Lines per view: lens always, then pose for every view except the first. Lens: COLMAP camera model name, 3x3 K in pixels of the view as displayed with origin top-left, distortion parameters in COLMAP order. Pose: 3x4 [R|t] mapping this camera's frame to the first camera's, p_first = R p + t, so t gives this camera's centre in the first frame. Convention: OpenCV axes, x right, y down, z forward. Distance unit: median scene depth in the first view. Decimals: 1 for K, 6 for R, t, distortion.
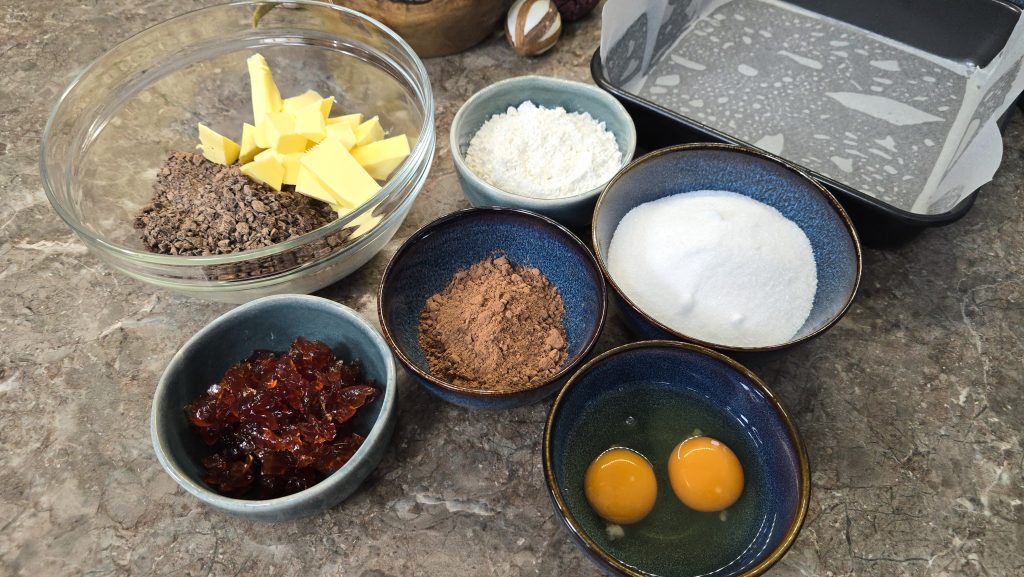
lens RADIAL K [[707.2, 0, 512.9], [0, 707.2, 288.3], [0, 0, 1]] dist [0.015784, -0.022828]
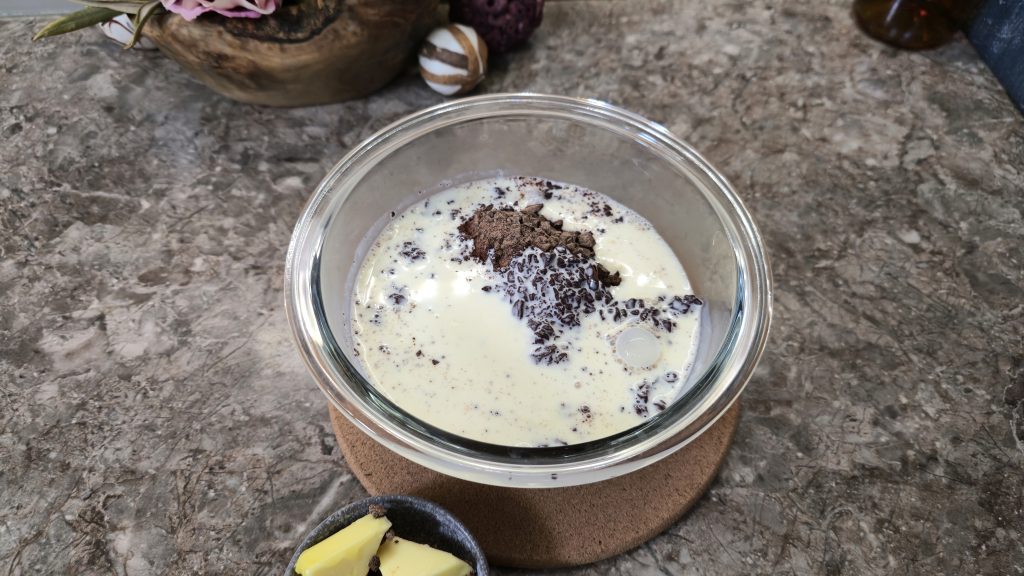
lens RADIAL K [[706.2, 0, 511.3], [0, 706.2, 290.0], [0, 0, 1]] dist [0.002013, -0.020514]
pose [[0.998232, -0.039670, 0.044273, 0.062001], [0.039863, 0.999199, -0.003476, -0.137127], [-0.044100, 0.005234, 0.999013, 0.256612]]
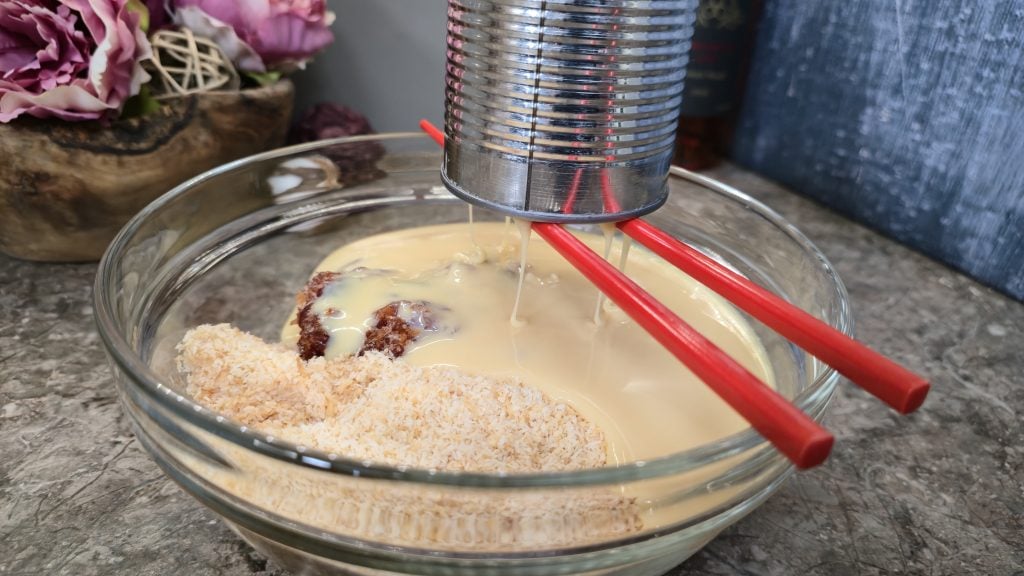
lens RADIAL K [[715.0, 0, 516.2], [0, 715.0, 287.9], [0, 0, 1]] dist [-0.017137, -0.006298]
pose [[0.905692, -0.146527, 0.397809, -0.105964], [0.304828, 0.877224, -0.370889, 0.085548], [-0.294622, 0.457174, 0.839160, 0.425734]]
